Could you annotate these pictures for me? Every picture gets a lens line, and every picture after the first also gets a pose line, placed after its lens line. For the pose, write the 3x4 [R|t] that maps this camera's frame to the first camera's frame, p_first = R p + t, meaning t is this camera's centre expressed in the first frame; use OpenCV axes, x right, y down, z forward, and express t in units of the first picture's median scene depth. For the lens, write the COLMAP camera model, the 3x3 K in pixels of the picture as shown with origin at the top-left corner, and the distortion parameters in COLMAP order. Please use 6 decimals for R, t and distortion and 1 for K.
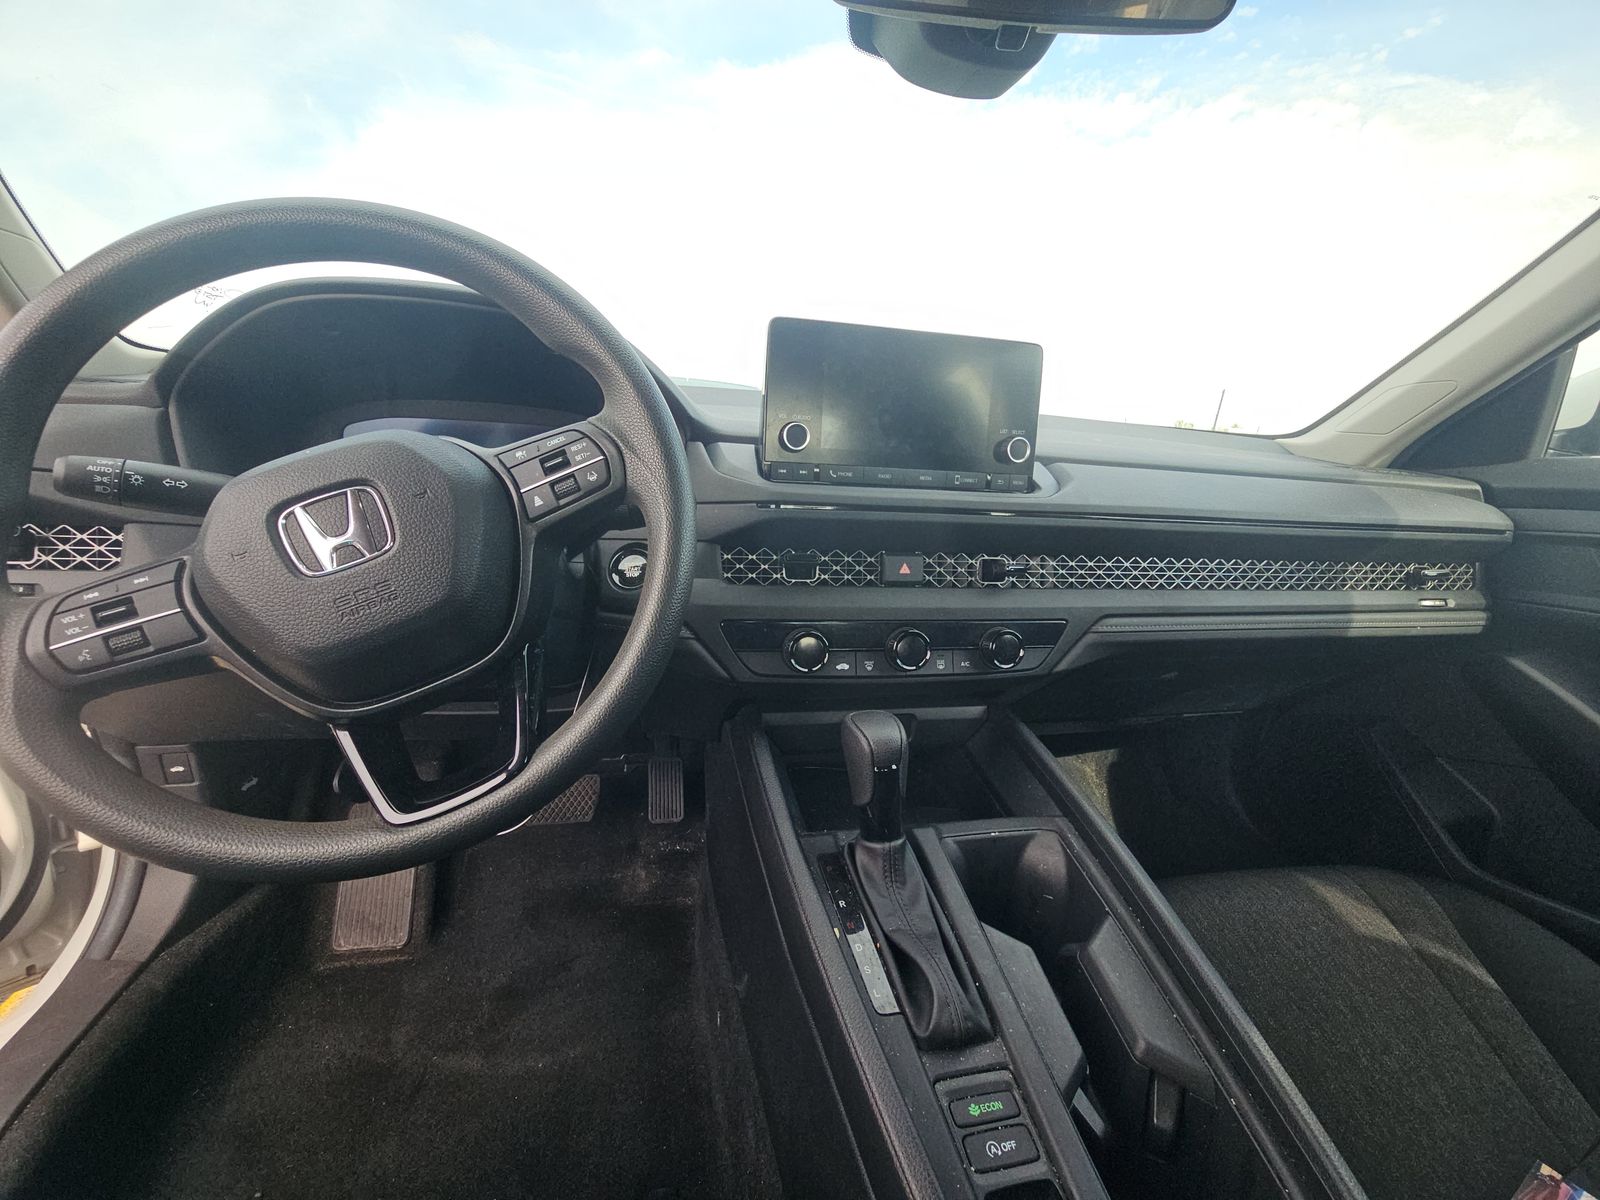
lens RADIAL K [[648.1, 0, 760.7], [0, 648.1, 598.6], [0, 0, 1]] dist [0.018943, -0.016311]
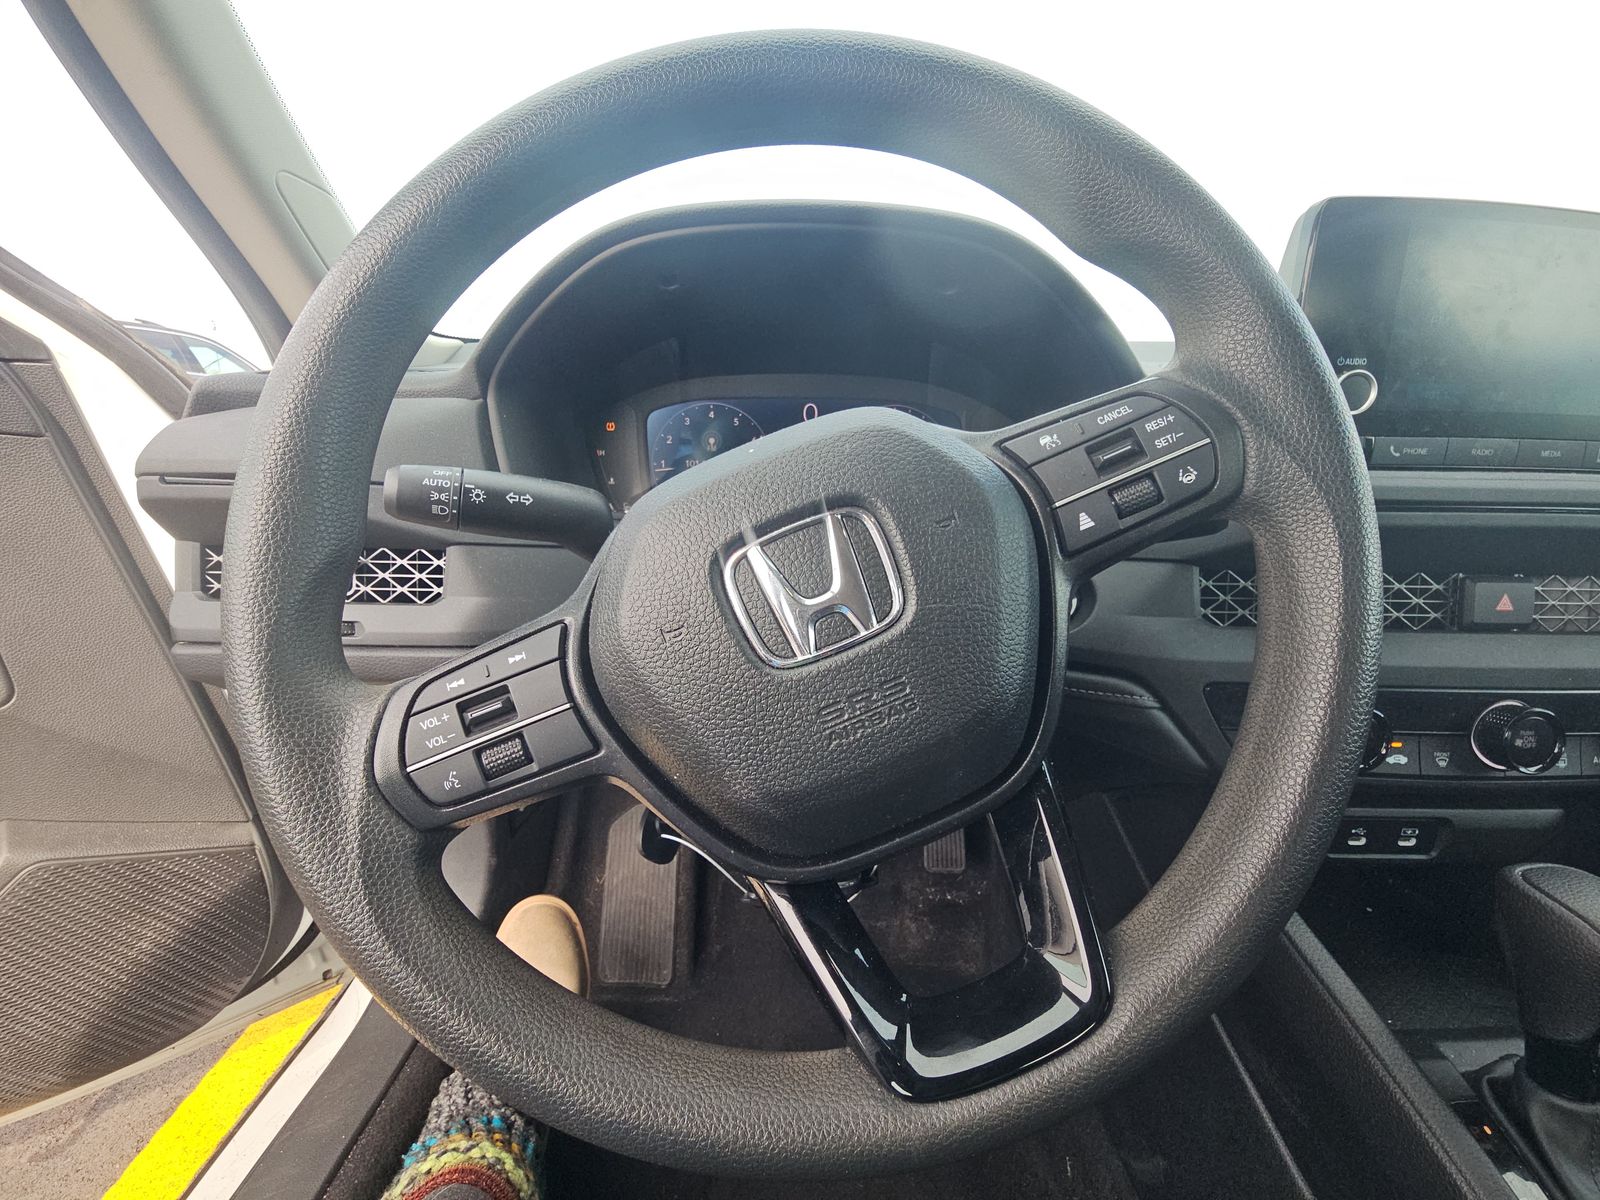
lens RADIAL K [[648.1, 0, 760.7], [0, 648.1, 598.6], [0, 0, 1]] dist [0.018943, -0.016311]
pose [[0.970320, 0.019344, -0.241051, -0.465573], [-0.011093, 0.999307, 0.035537, -0.095311], [0.241571, -0.031808, 0.969862, 0.355672]]
